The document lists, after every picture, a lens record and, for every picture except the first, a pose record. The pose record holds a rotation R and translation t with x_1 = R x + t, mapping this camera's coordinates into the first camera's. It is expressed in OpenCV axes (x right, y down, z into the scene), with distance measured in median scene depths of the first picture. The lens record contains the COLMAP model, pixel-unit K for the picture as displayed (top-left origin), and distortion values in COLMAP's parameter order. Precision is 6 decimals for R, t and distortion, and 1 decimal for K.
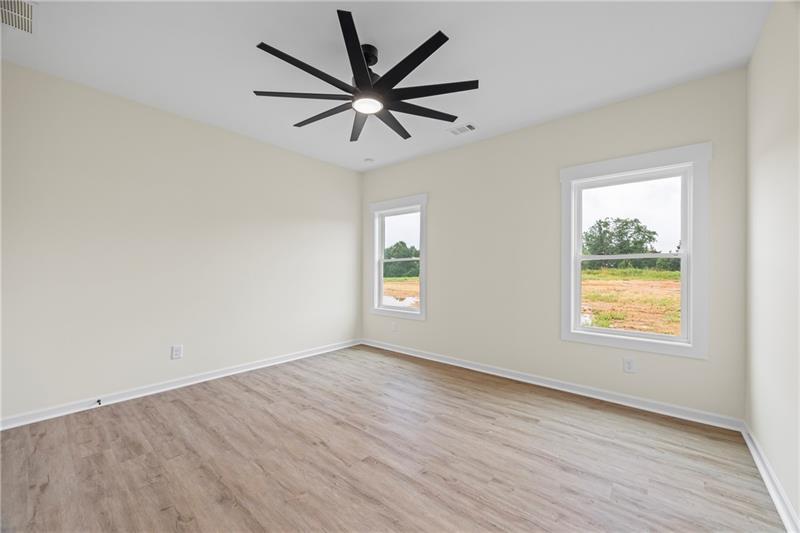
lens RADIAL K [[314.2, 0, 400.8], [0, 314.2, 268.3], [0, 0, 1]] dist [-0.001398, -0.000014]
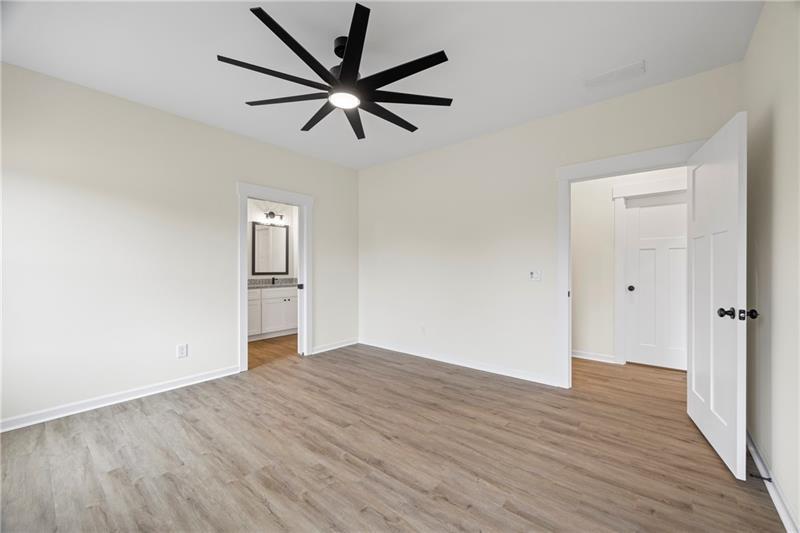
lens RADIAL K [[316.4, 0, 400.5], [0, 316.4, 269.8], [0, 0, 1]] dist [-0.002612, 0.000100]
pose [[-0.999979, 0.000257, -0.006418, -0.285655], [0.000188, 0.999942, 0.010723, -0.000838], [0.006420, 0.010722, -0.999922, 2.052353]]
